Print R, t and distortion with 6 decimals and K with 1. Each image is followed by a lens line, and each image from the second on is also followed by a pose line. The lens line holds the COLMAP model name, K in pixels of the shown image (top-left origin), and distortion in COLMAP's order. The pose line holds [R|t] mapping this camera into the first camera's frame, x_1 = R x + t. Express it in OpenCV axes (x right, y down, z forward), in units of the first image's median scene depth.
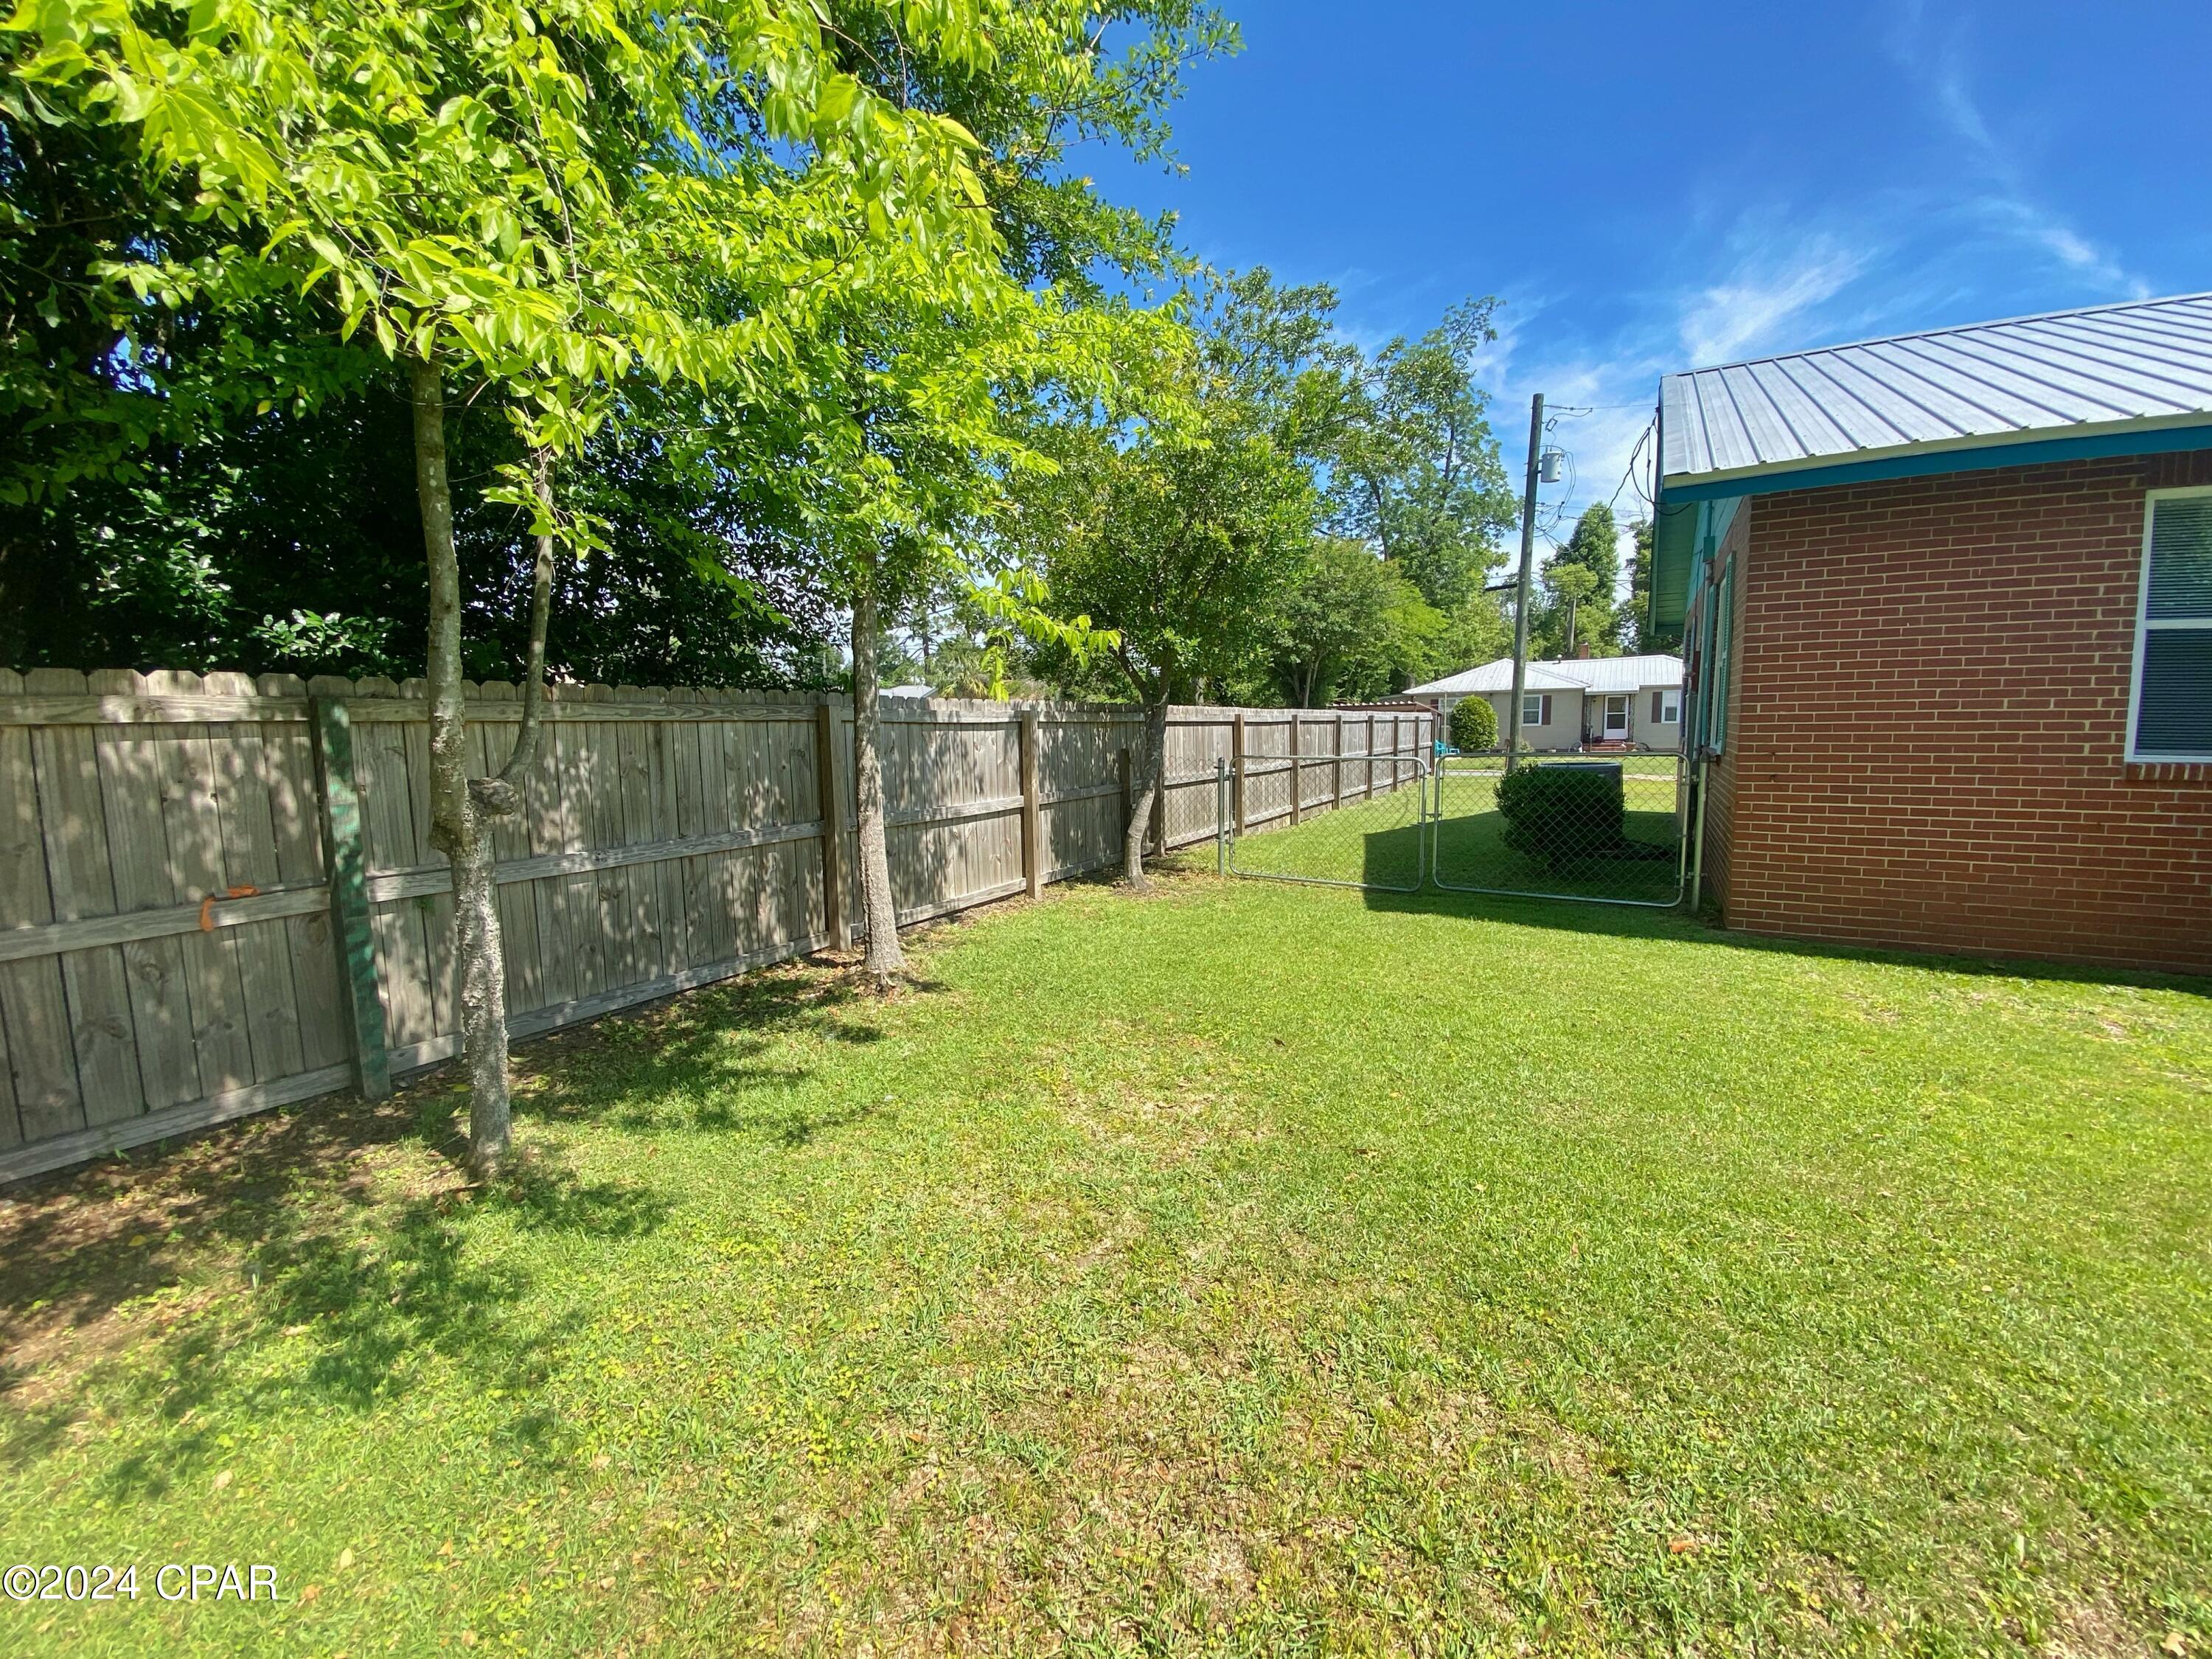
lens RADIAL K [[901.3, 0, 1104.4], [0, 901.3, 814.6], [0, 0, 1]] dist [-0.000827, -0.000477]
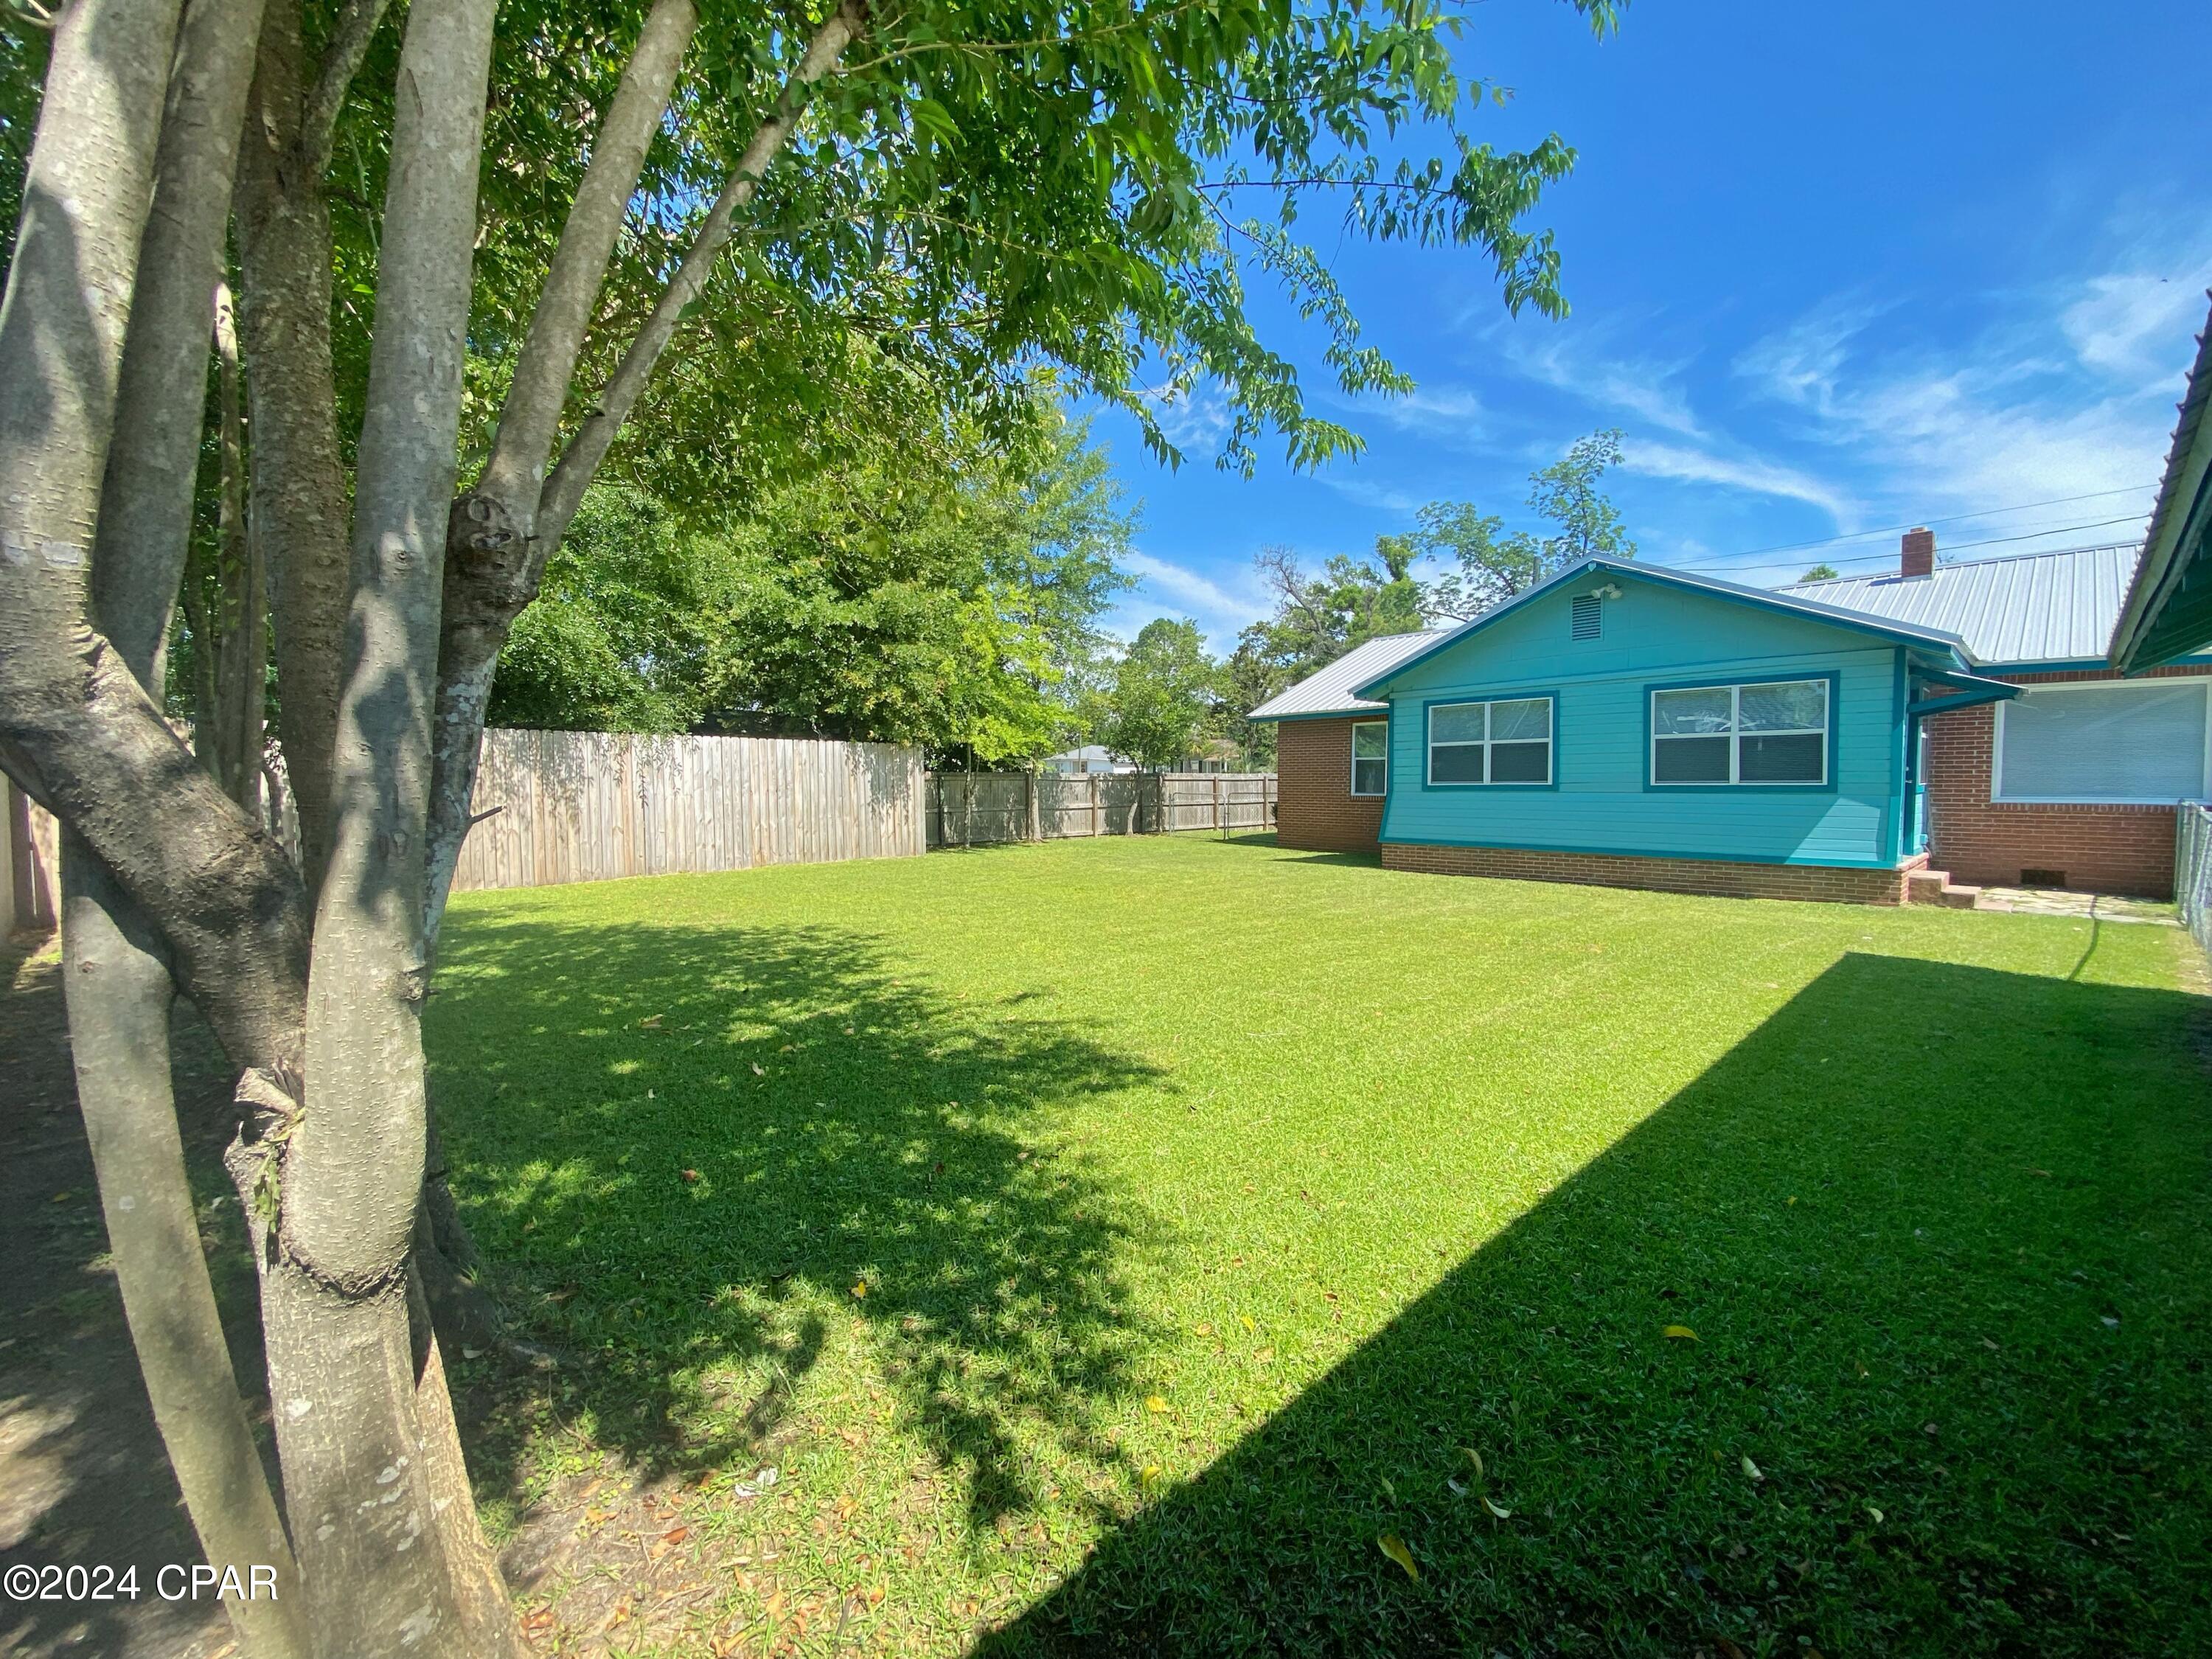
lens RADIAL K [[901.3, 0, 1104.4], [0, 901.3, 814.6], [0, 0, 1]] dist [-0.000827, -0.000477]
pose [[0.961367, 0.025804, -0.274057, 0.118153], [-0.040992, 0.997916, -0.049837, 0.025125], [0.272200, 0.059146, 0.960421, -0.289576]]
